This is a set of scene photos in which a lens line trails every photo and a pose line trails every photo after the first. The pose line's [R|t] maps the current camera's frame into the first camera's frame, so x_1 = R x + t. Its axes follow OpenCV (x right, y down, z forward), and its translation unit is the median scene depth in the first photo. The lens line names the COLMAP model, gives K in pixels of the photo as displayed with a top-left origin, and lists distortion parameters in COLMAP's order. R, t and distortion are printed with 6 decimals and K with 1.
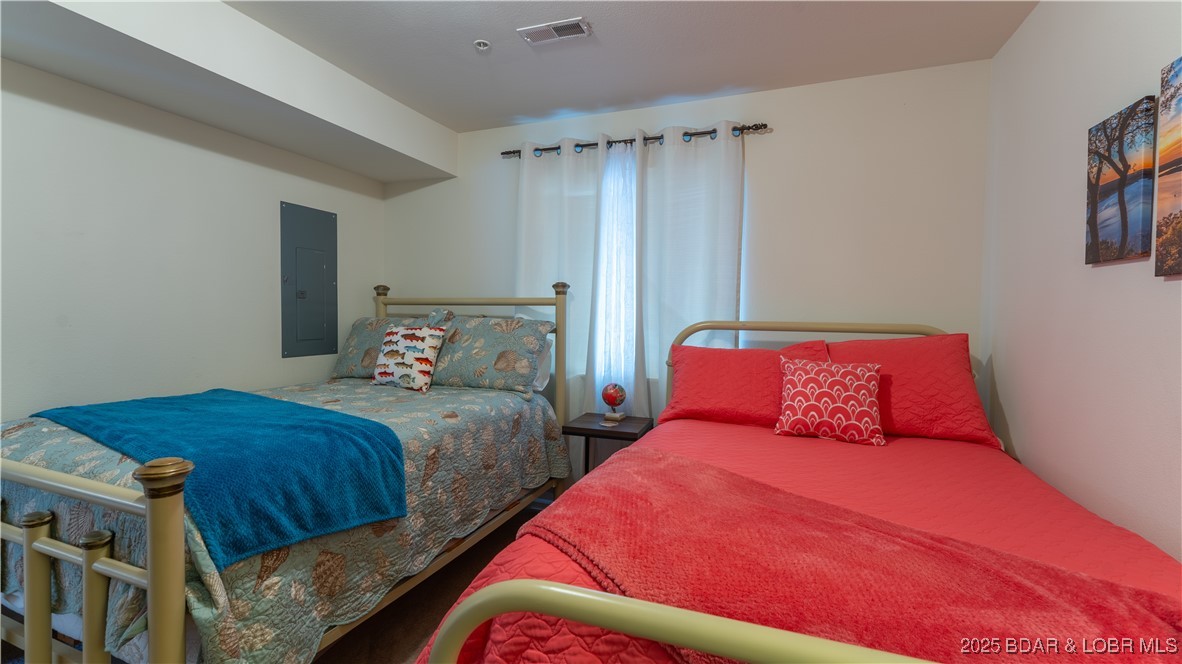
lens RADIAL K [[547.7, 0, 592.4], [0, 547.7, 333.5], [0, 0, 1]] dist [-0.014191, 0.001010]
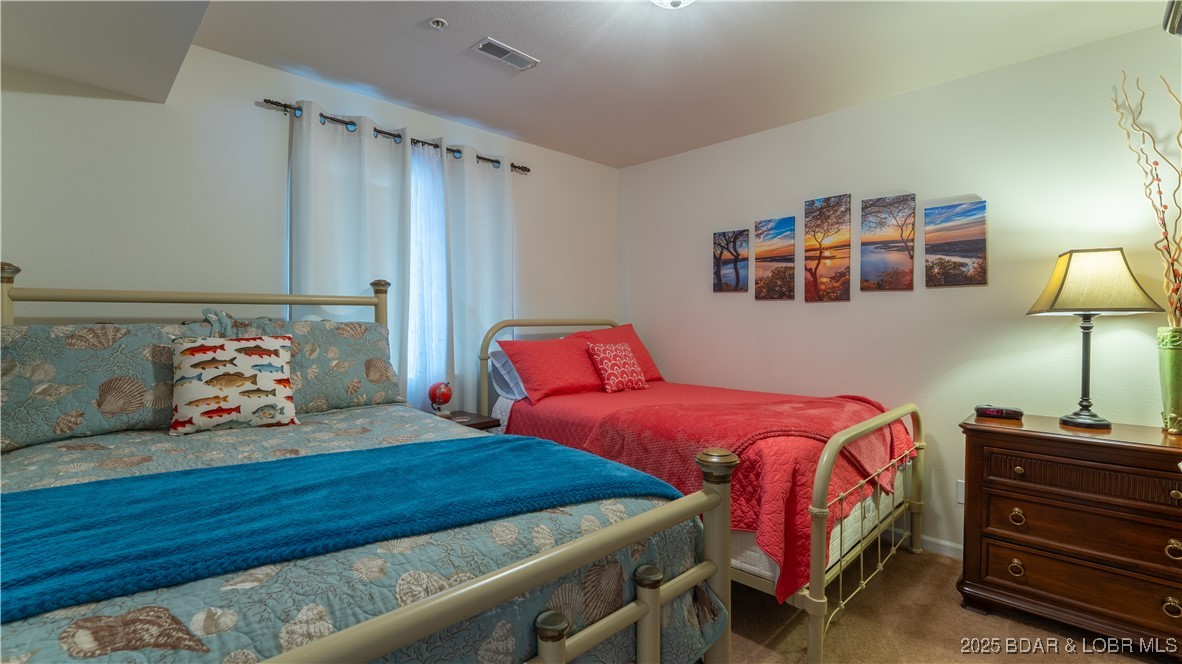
lens RADIAL K [[547.7, 0, 628.1], [0, 547.7, 328.2], [0, 0, 1]] dist [-0.014191, 0.001010]
pose [[0.330993, -0.033104, 0.943052, -0.827079], [0.032789, 0.999184, 0.023567, -0.023264], [-0.943063, 0.023121, 0.331808, 0.339336]]
